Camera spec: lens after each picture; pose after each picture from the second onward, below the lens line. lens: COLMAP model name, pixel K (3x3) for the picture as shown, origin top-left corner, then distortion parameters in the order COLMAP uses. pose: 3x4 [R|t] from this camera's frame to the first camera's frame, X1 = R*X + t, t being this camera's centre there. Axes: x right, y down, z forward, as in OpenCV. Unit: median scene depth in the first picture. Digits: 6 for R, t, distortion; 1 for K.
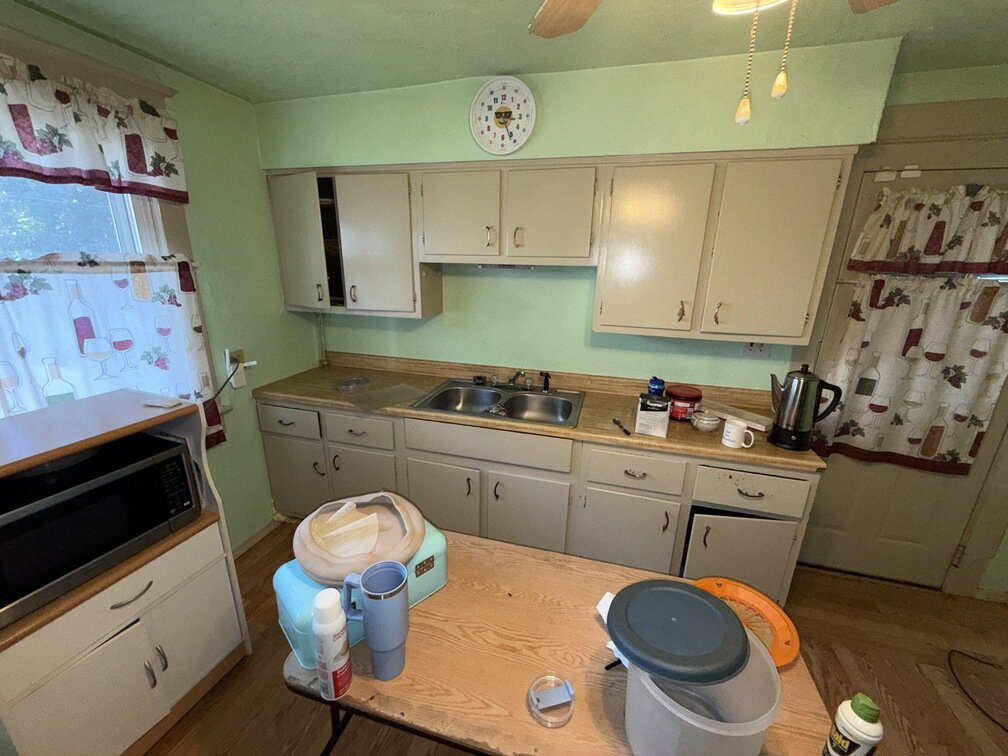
lens RADIAL K [[399.9, 0, 504.6], [0, 399.9, 380.0], [0, 0, 1]] dist [-0.001148, 0.000133]
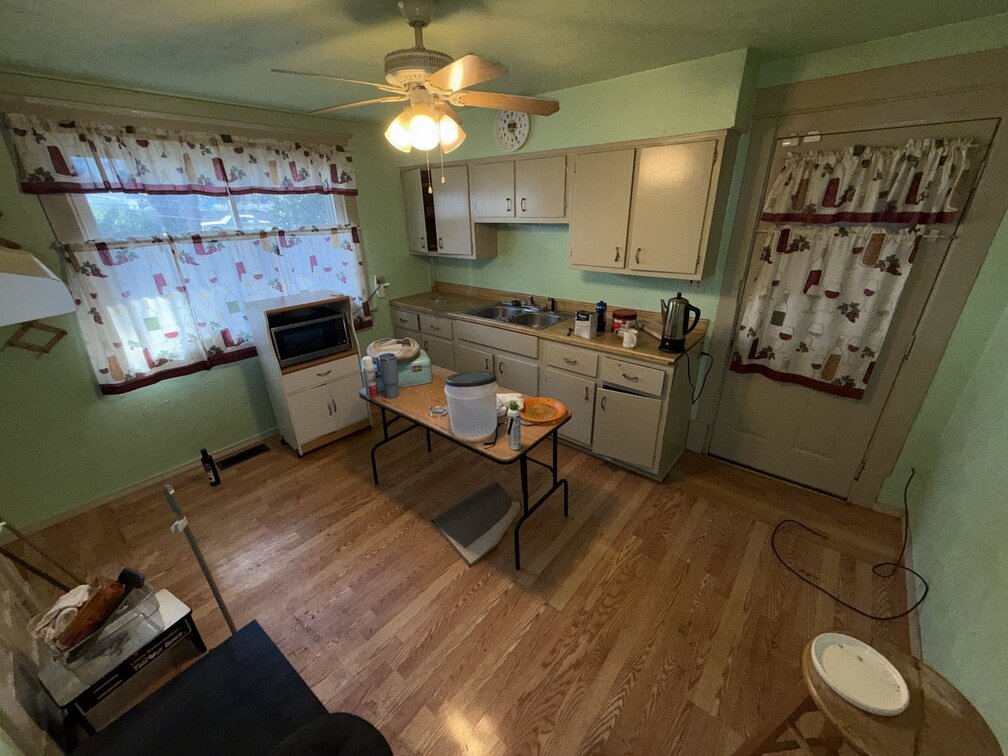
lens RADIAL K [[399.9, 0, 506.5], [0, 399.9, 378.8], [0, 0, 1]] dist [-0.001148, 0.000133]
pose [[0.912231, 0.125302, -0.390045, 0.698783], [-0.078138, 0.987816, 0.134587, 0.108550], [0.402156, -0.092297, 0.910907, -0.521309]]
